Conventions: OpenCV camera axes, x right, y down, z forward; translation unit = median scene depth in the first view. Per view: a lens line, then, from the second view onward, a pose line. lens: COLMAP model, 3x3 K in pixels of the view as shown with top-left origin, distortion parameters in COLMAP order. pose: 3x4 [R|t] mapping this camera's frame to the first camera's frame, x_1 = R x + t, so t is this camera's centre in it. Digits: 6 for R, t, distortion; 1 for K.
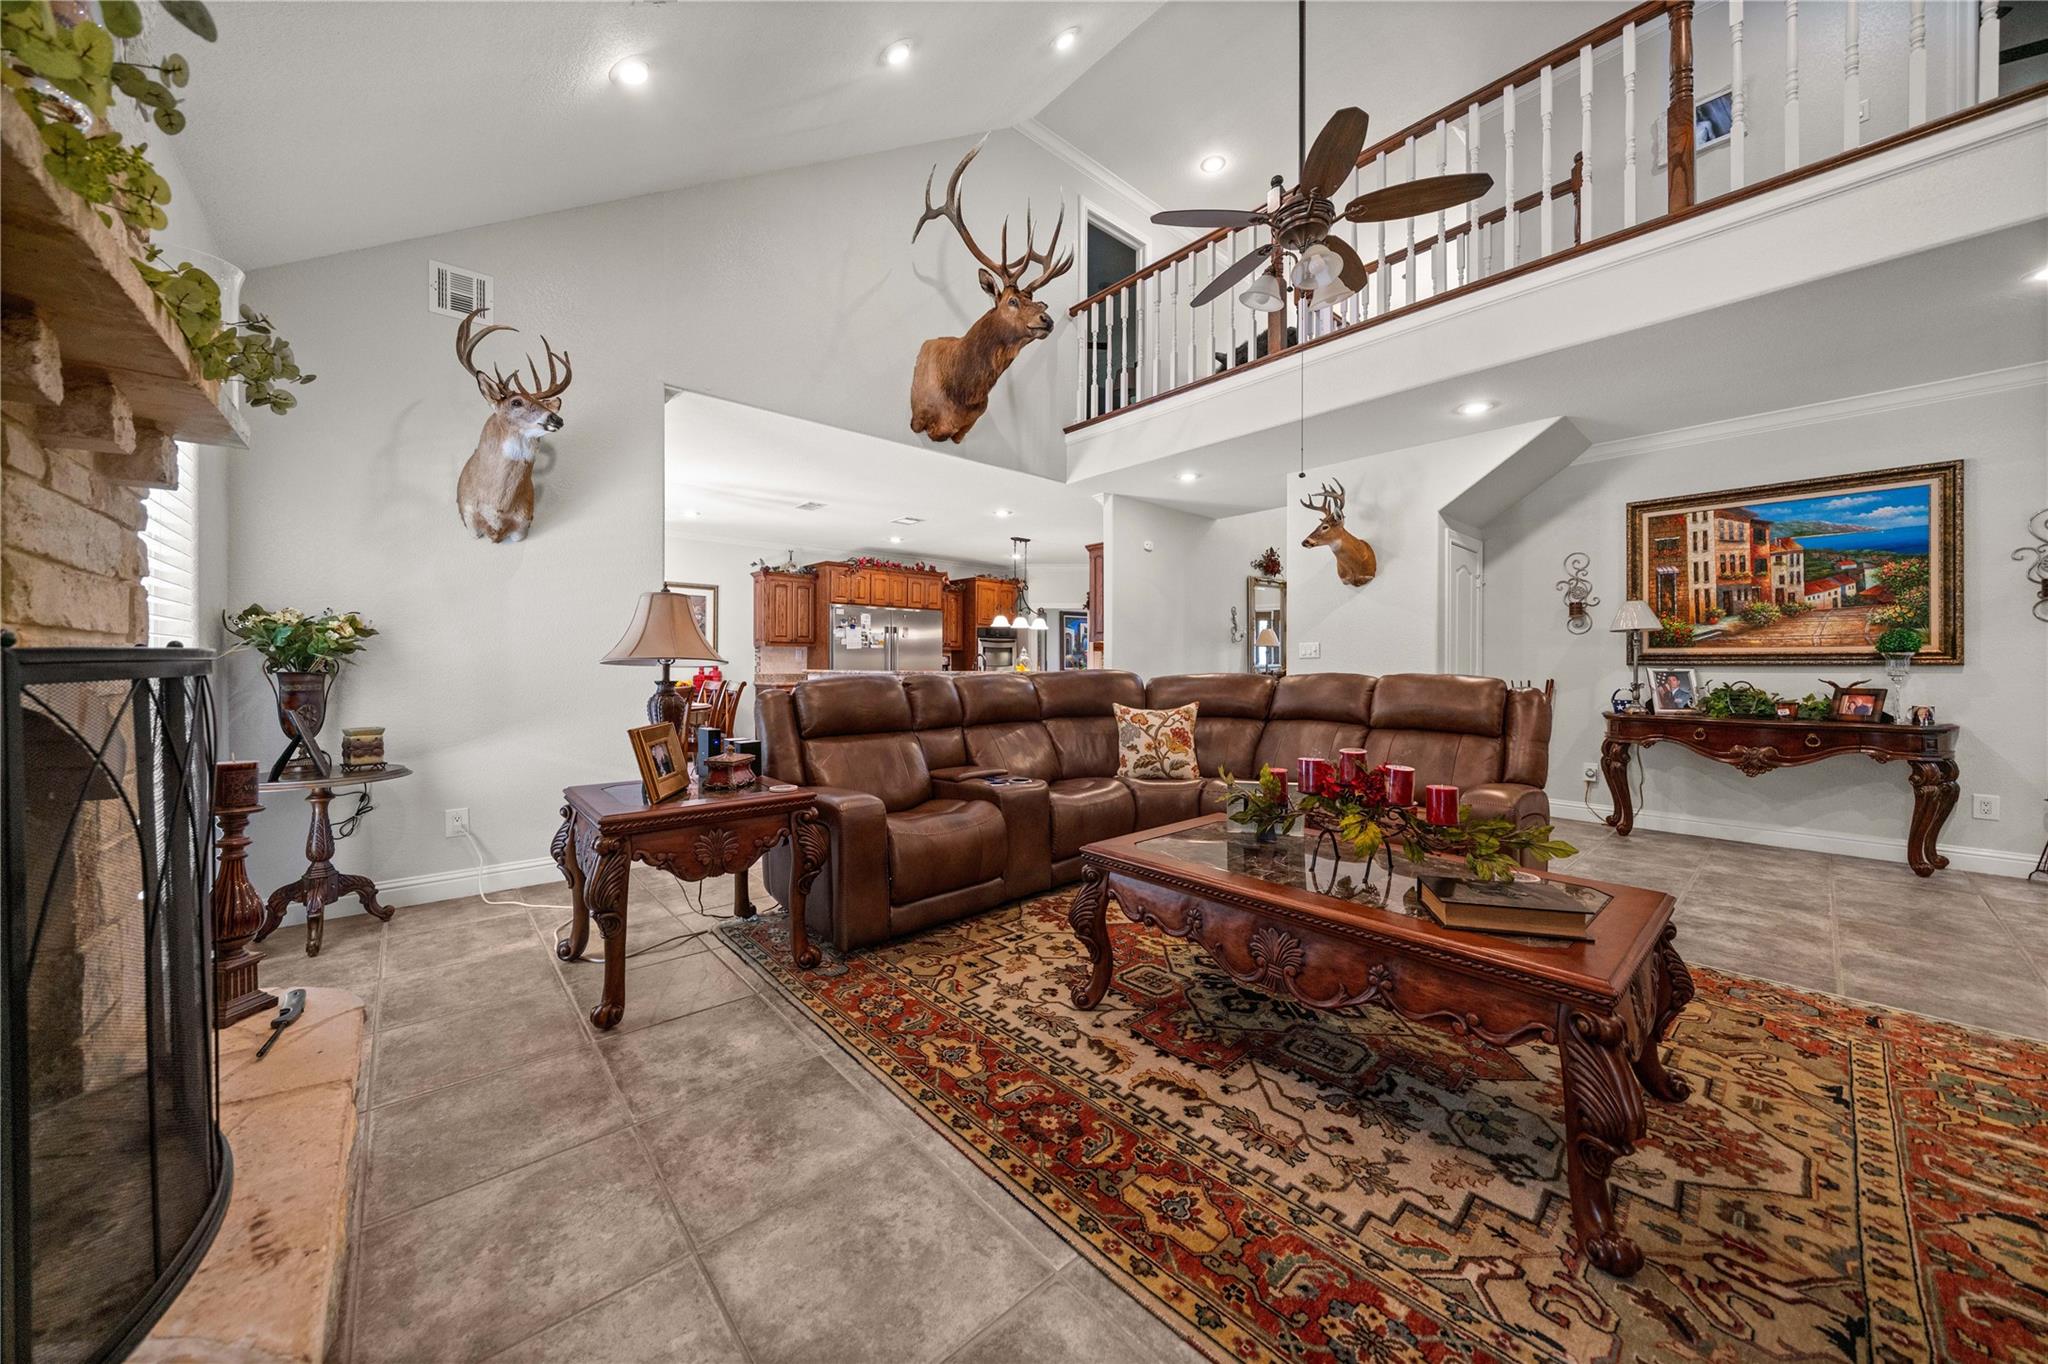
lens RADIAL K [[707.3, 0, 1023.4], [0, 707.3, 671.7], [0, 0, 1]] dist [0.001667, 0.000305]
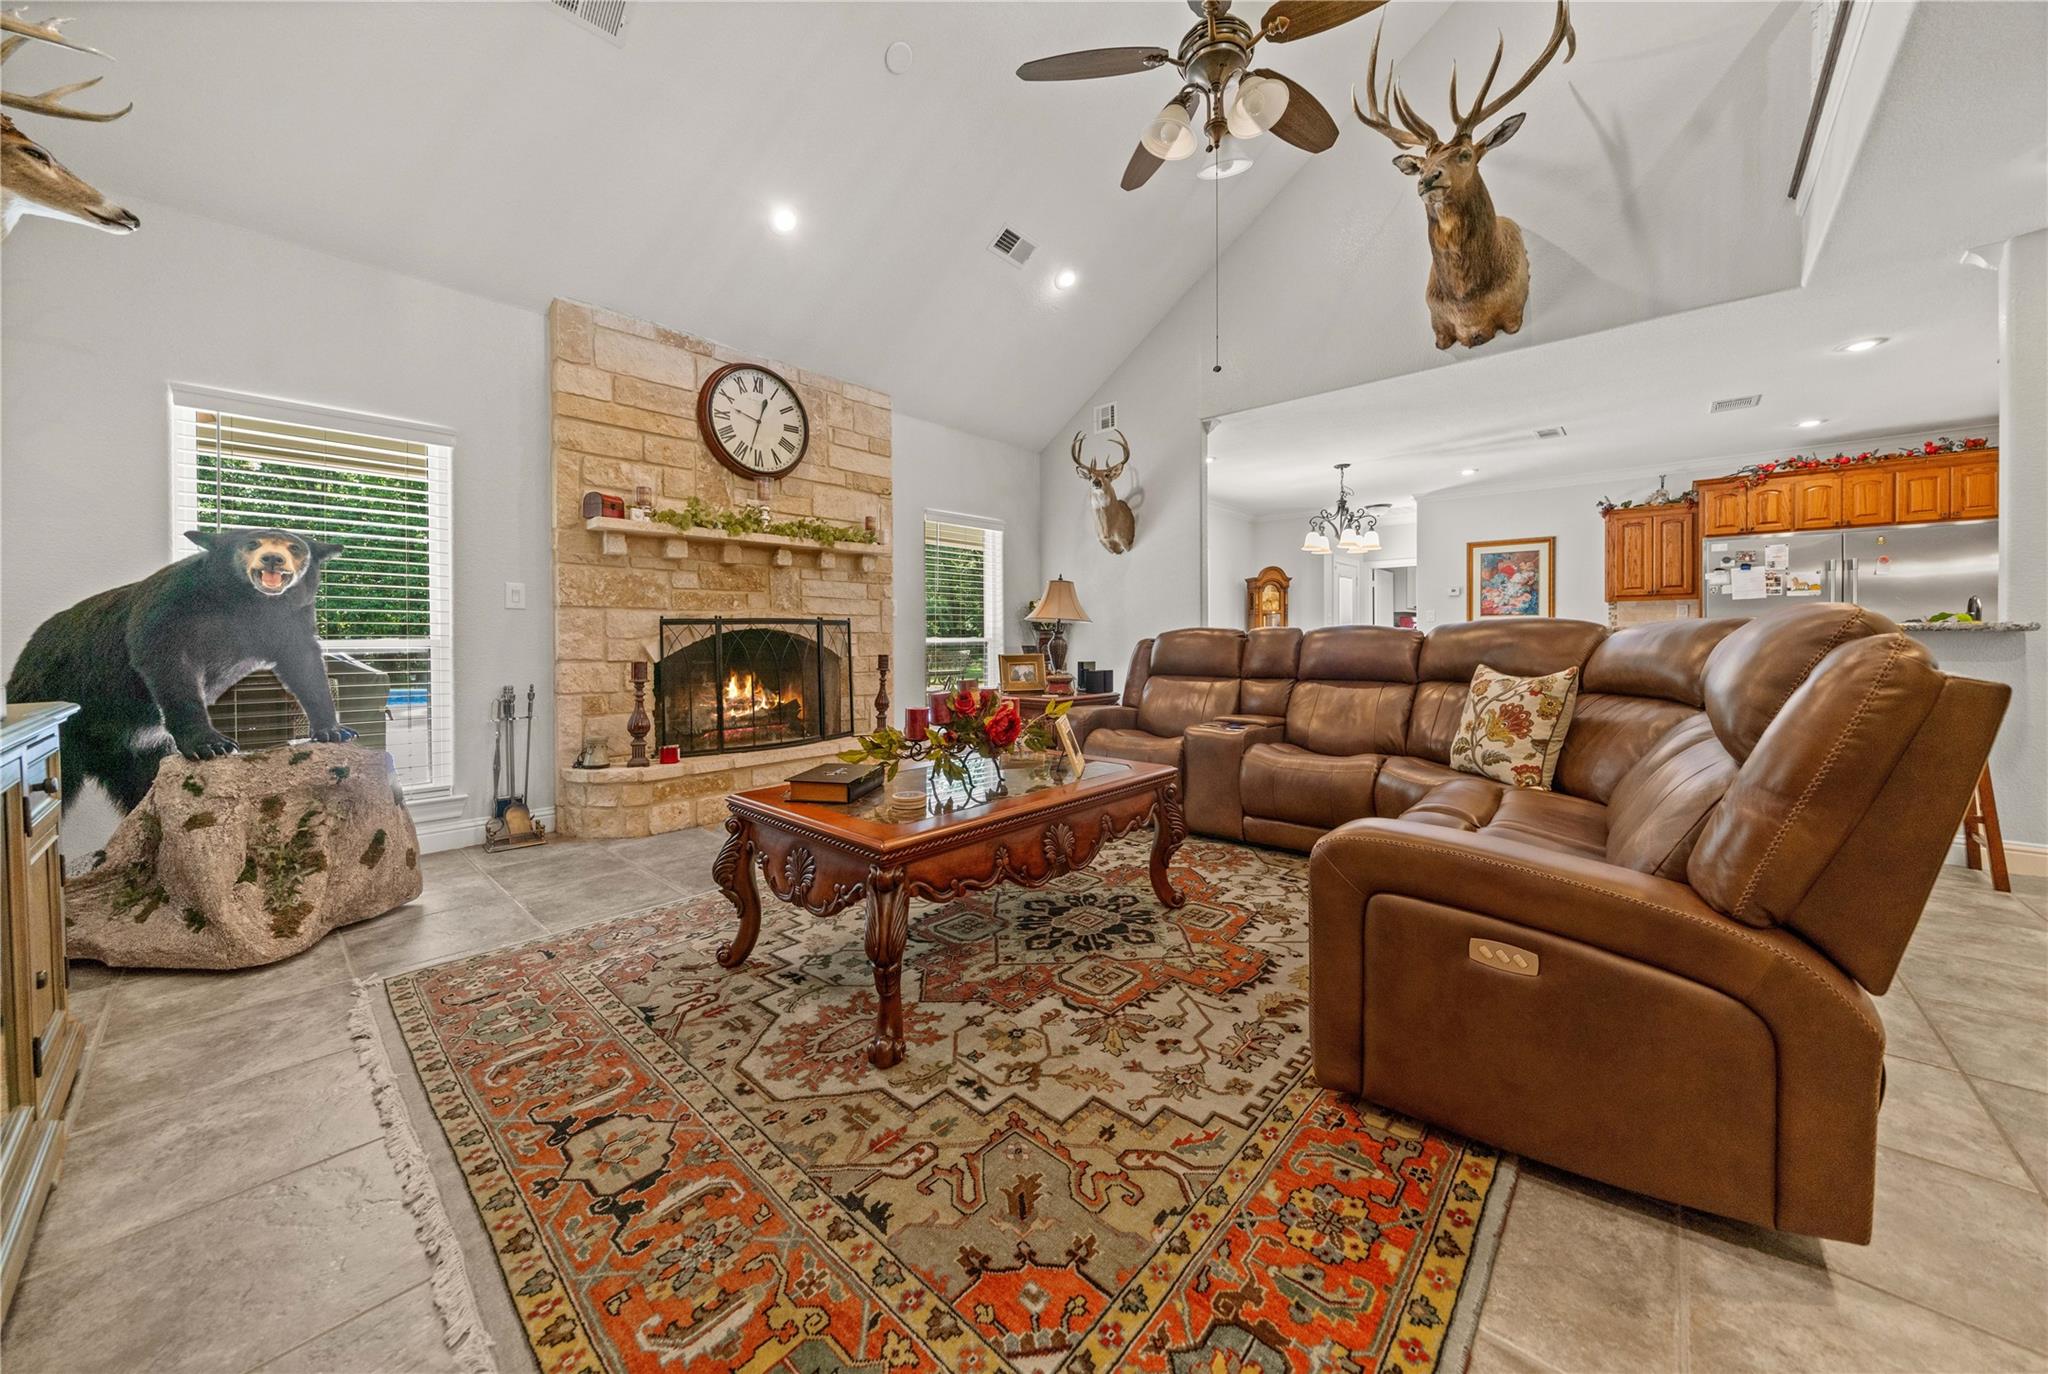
lens RADIAL K [[707.3, 0, 1008.0], [0, 707.3, 647.9], [0, 0, 1]] dist [0.001667, 0.000305]
pose [[0.099577, 0.015088, -0.994916, 1.799082], [-0.007302, 0.999869, 0.014432, 0.048329], [0.995003, 0.005828, 0.099674, 1.048714]]
